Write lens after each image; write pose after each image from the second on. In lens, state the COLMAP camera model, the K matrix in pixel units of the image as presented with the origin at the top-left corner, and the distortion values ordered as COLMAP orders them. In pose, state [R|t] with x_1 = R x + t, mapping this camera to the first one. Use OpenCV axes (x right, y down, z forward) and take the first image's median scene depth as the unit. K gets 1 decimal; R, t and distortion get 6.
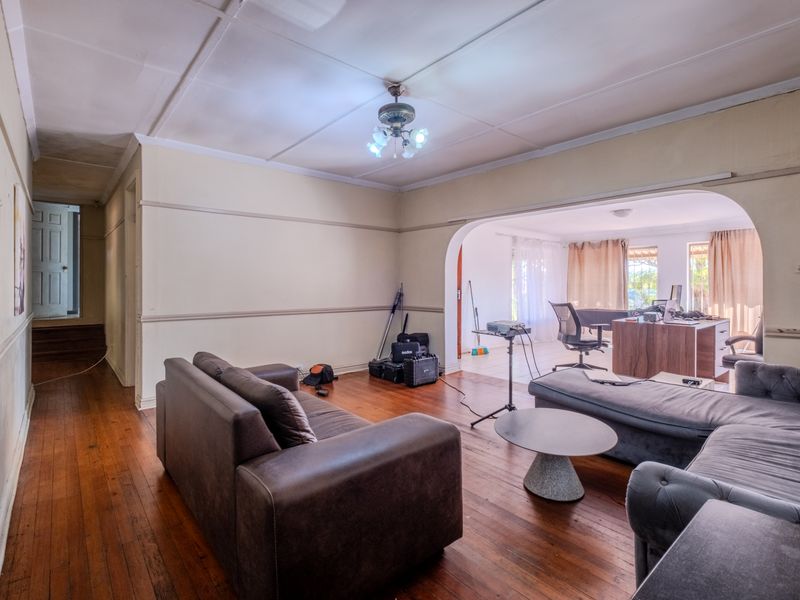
lens RADIAL K [[394.3, 0, 392.8], [0, 394.3, 282.4], [0, 0, 1]] dist [-0.001591, -0.001472]
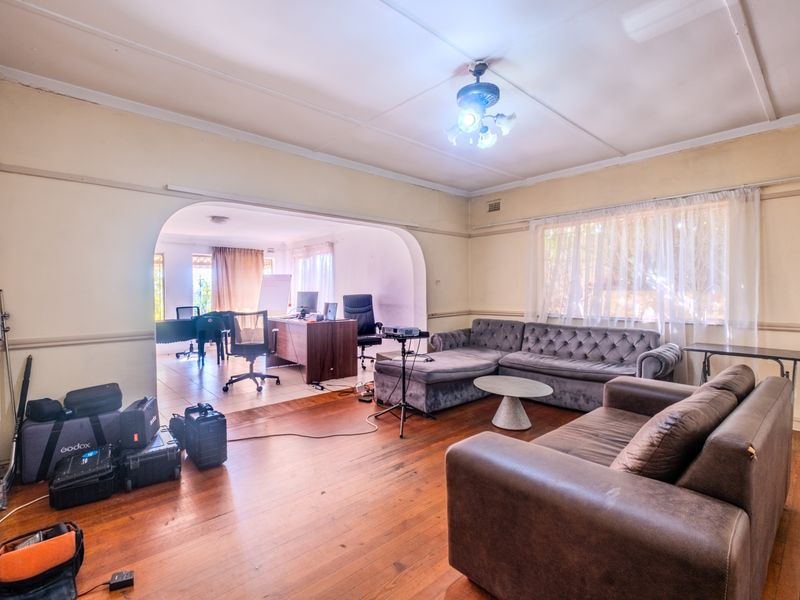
lens RADIAL K [[373.4, 0, 402.9], [0, 373.4, 296.4], [0, 0, 1]] dist [0.001009, 0.000056]
pose [[-0.019232, -0.016499, 0.999679, -0.679945], [0.003034, 0.999858, 0.016560, 0.006662], [-0.999810, 0.003352, -0.019180, 0.978393]]
